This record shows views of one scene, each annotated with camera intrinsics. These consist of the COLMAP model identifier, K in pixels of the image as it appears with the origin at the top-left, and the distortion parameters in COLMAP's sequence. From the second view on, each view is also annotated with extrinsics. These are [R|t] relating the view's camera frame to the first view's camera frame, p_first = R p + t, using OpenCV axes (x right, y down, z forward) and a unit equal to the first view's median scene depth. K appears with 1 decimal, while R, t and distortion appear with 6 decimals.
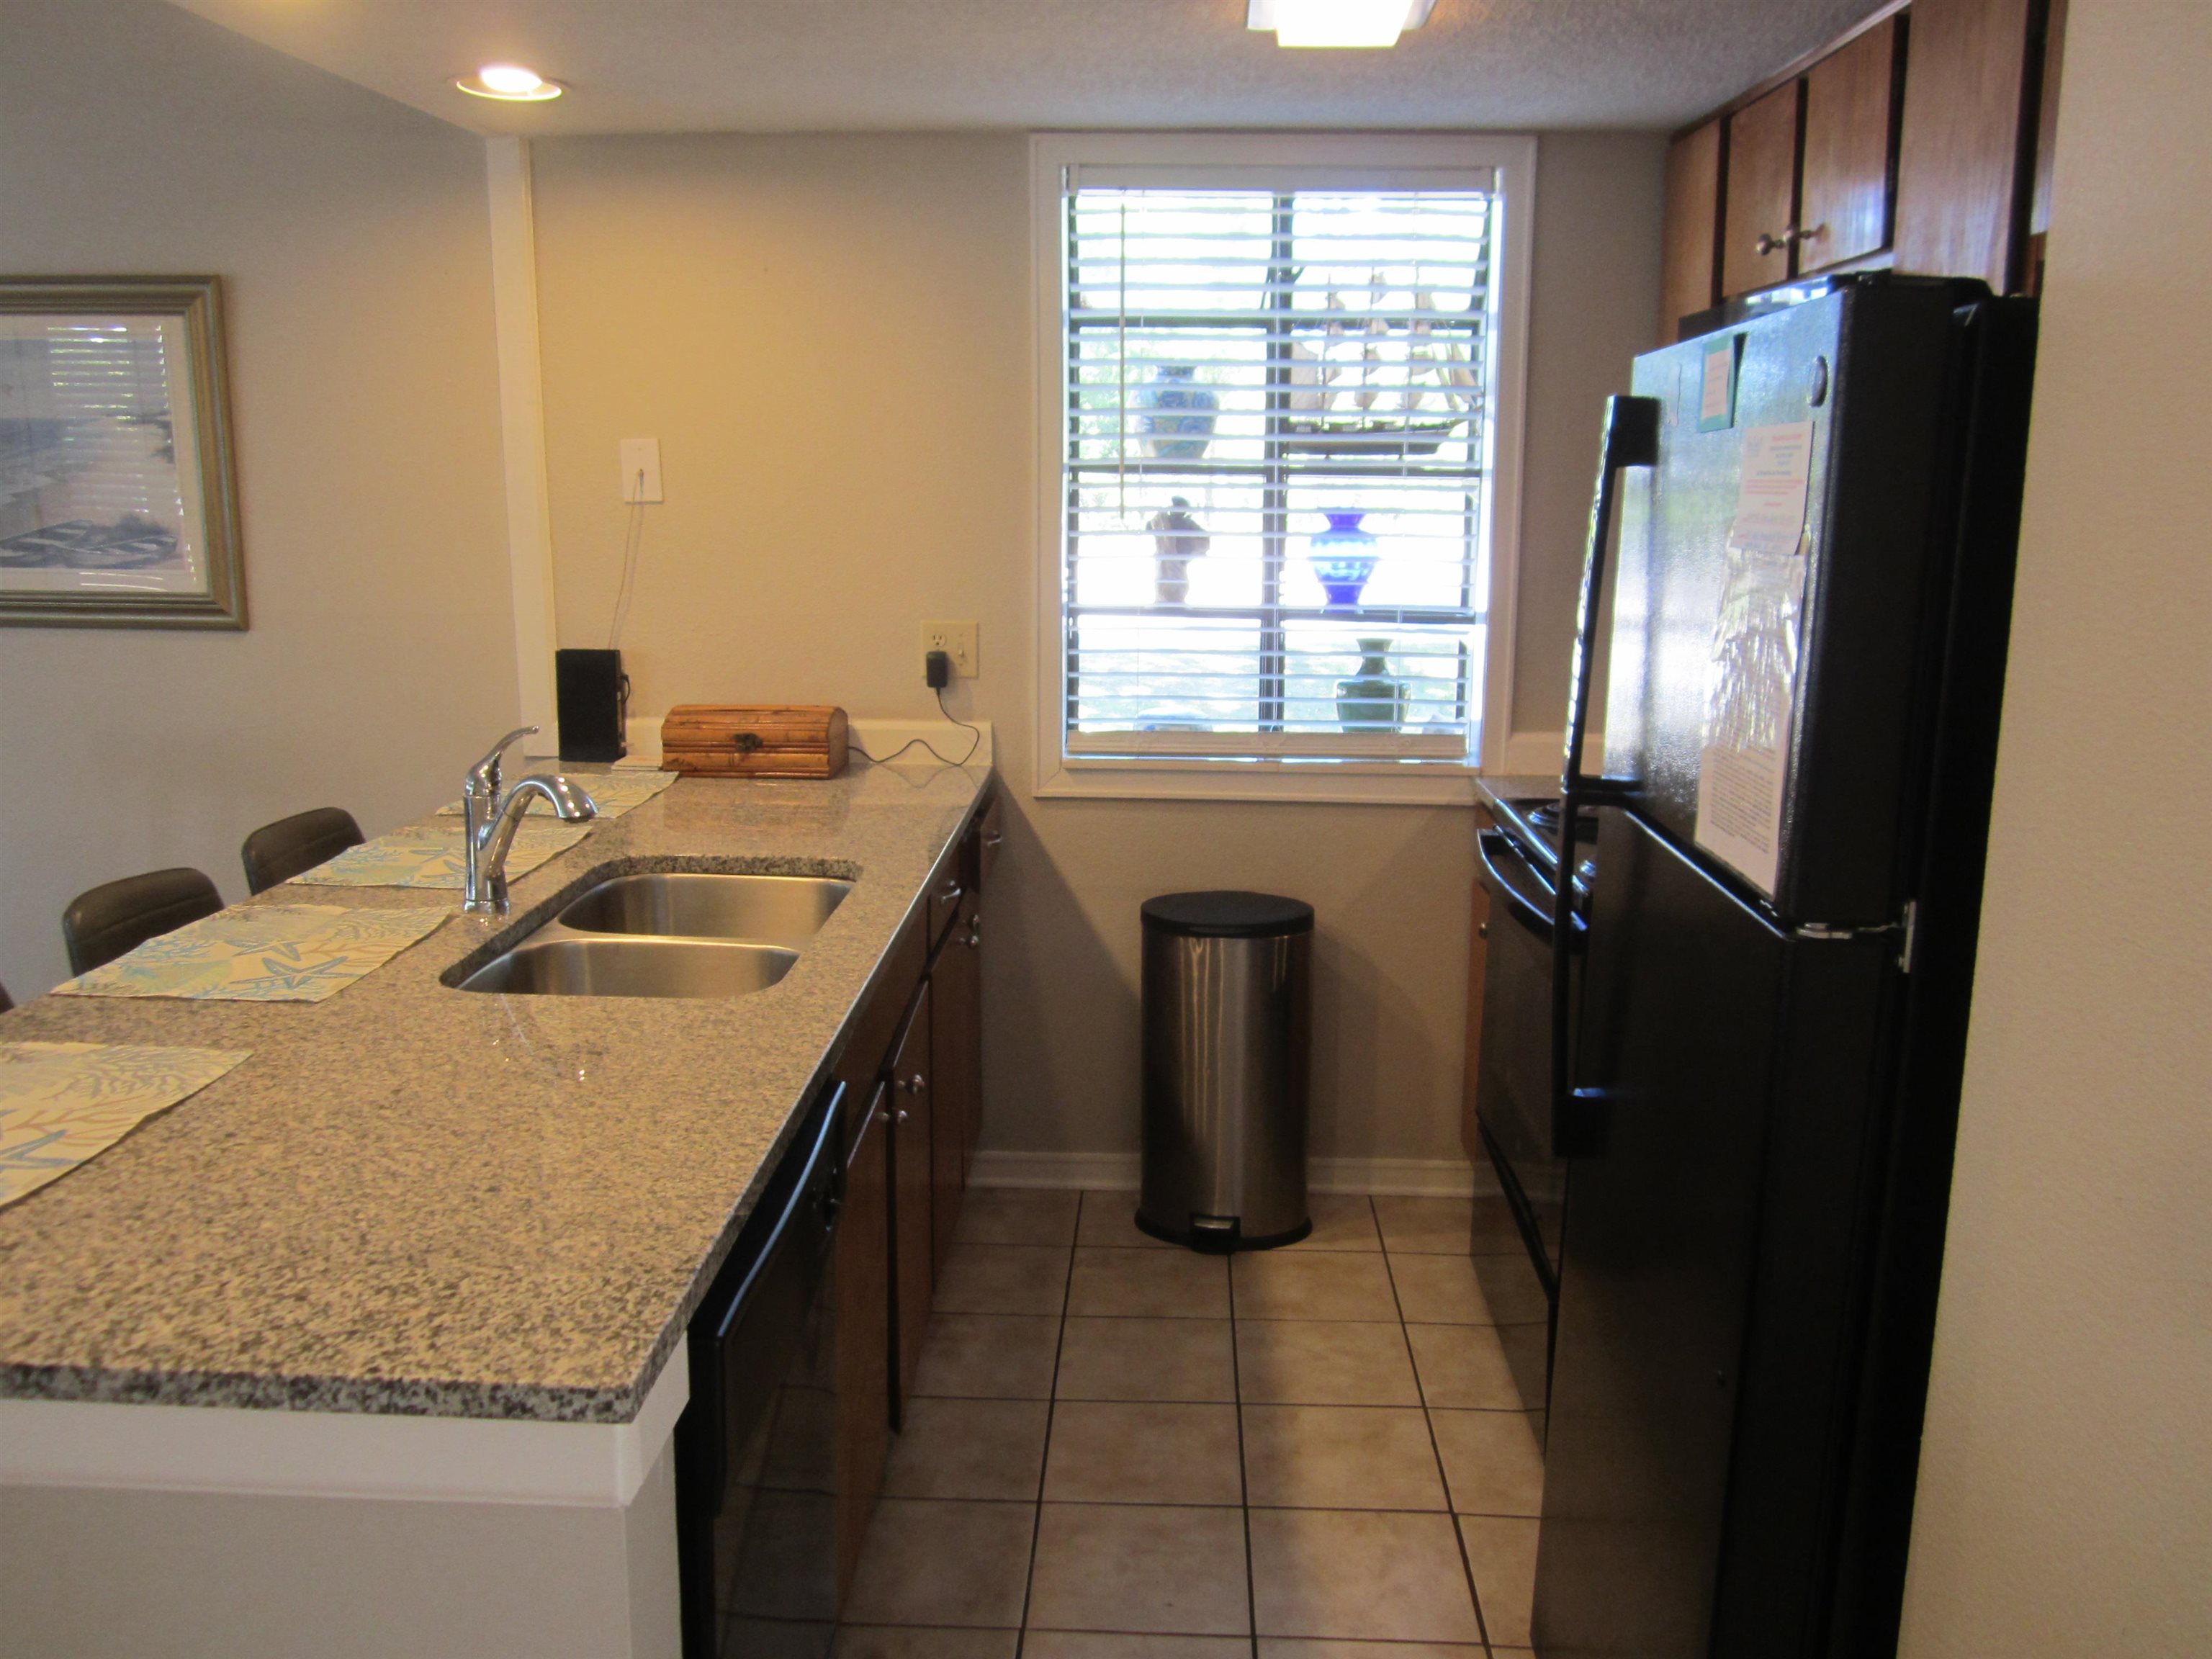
lens RADIAL K [[1821.3, 0, 1080.4], [0, 1821.3, 845.4], [0, 0, 1]] dist [-0.027004, -0.003422]
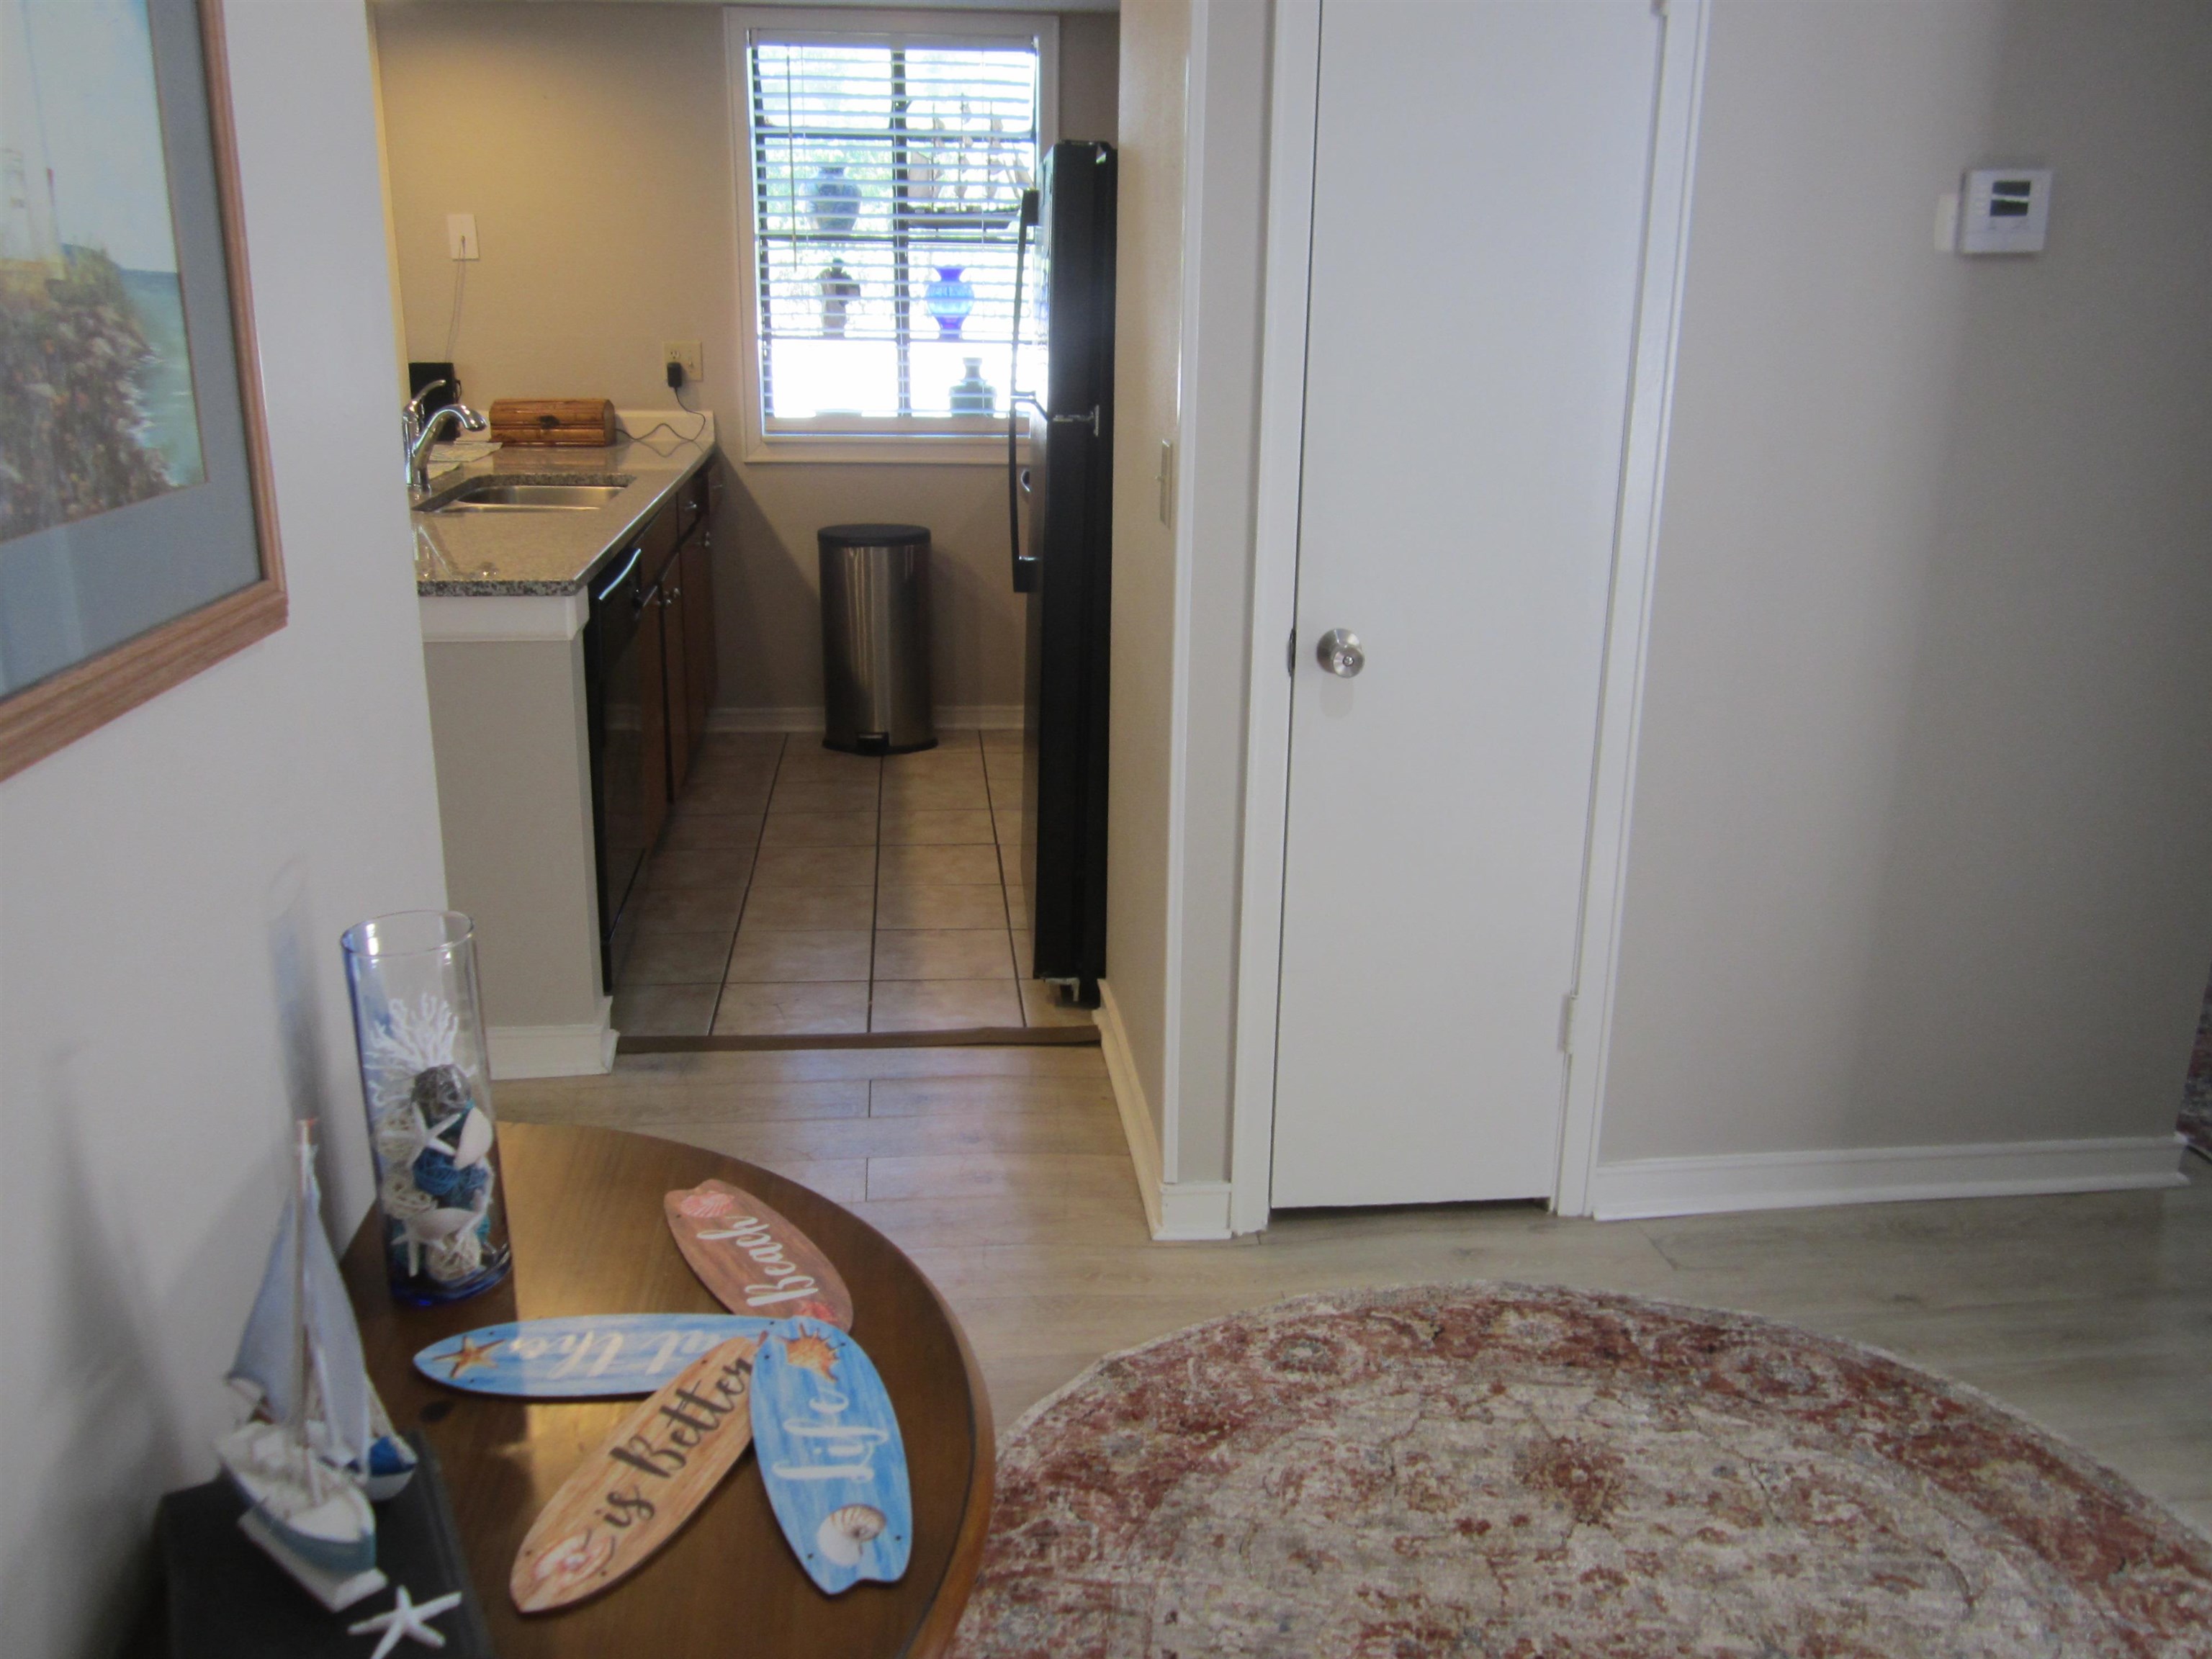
lens RADIAL K [[1817.4, 0, 1091.2], [0, 1817.4, 849.1], [0, 0, 1]] dist [-0.067760, 0.048241]
pose [[0.988756, -0.036746, 0.144953, 0.030815], [0.020585, 0.993556, 0.111457, 0.135695], [-0.148114, -0.107220, 0.983141, -0.557586]]
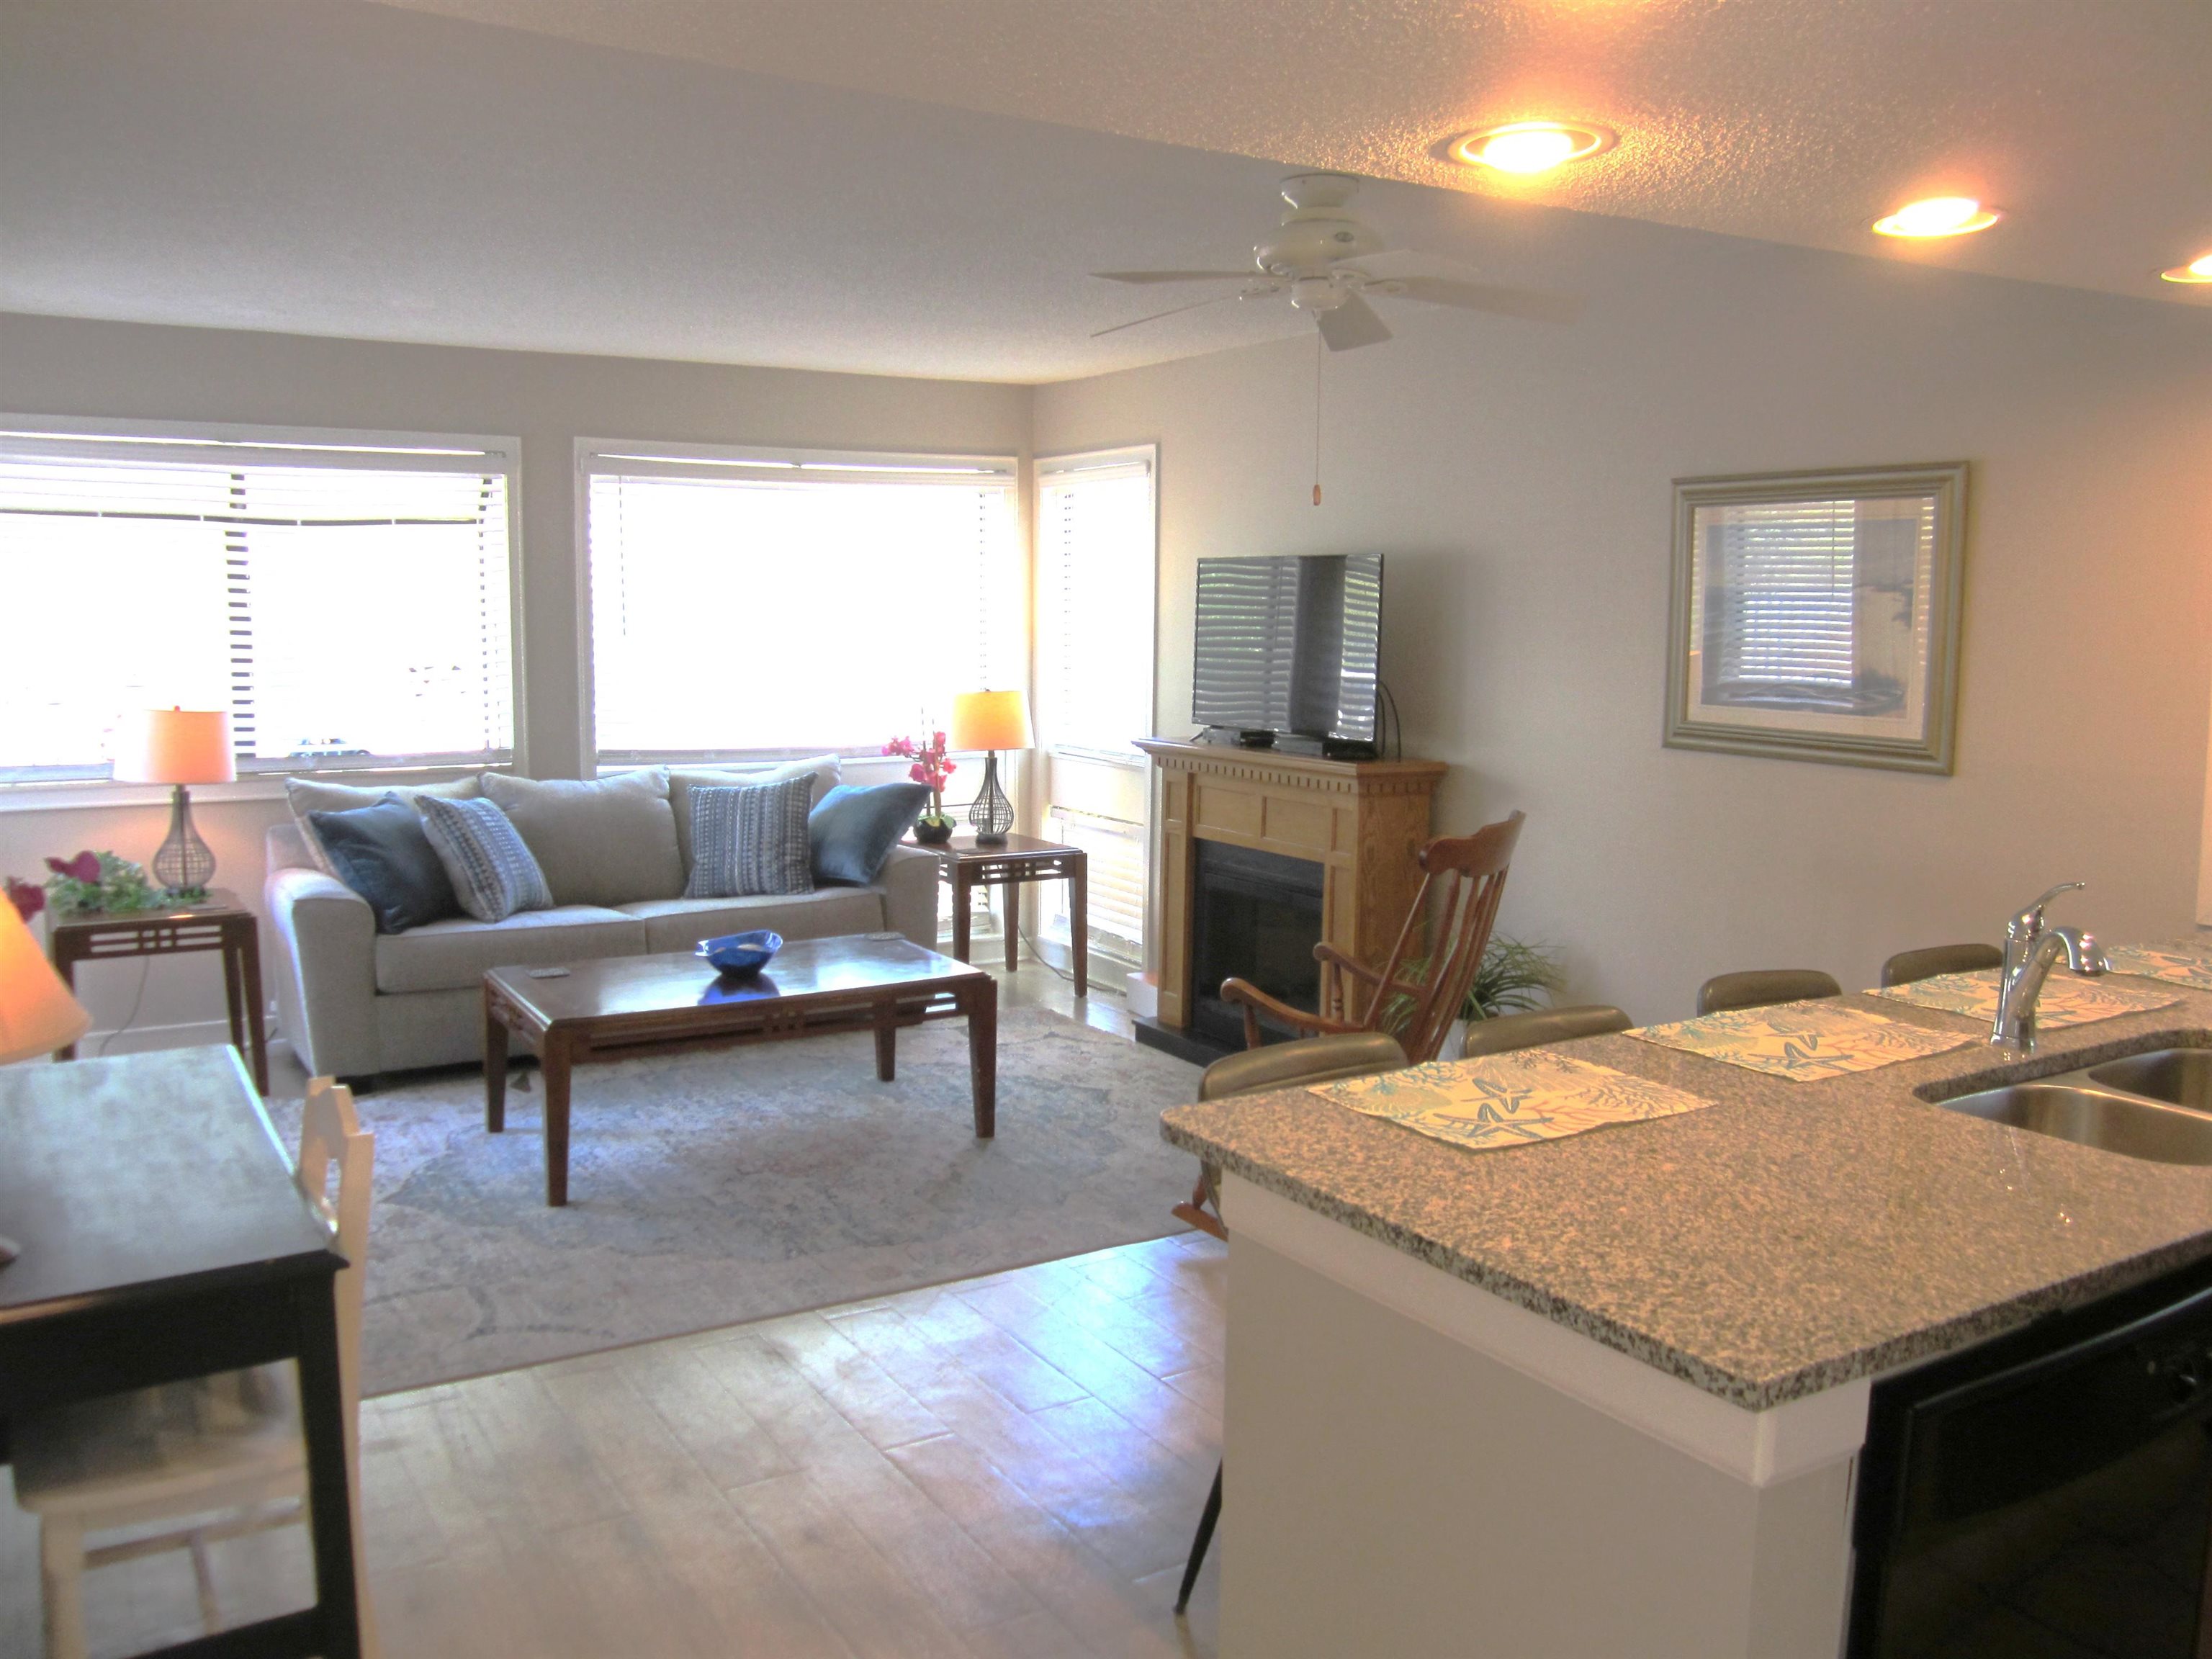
lens RADIAL K [[1817.4, 0, 1091.2], [0, 1817.4, 849.1], [0, 0, 1]] dist [-0.067760, 0.048241]
pose [[0.558678, 0.106140, -0.822565, 0.156184], [-0.169564, 0.985446, 0.011991, 0.000217], [0.811866, 0.132779, 0.568545, -0.039604]]
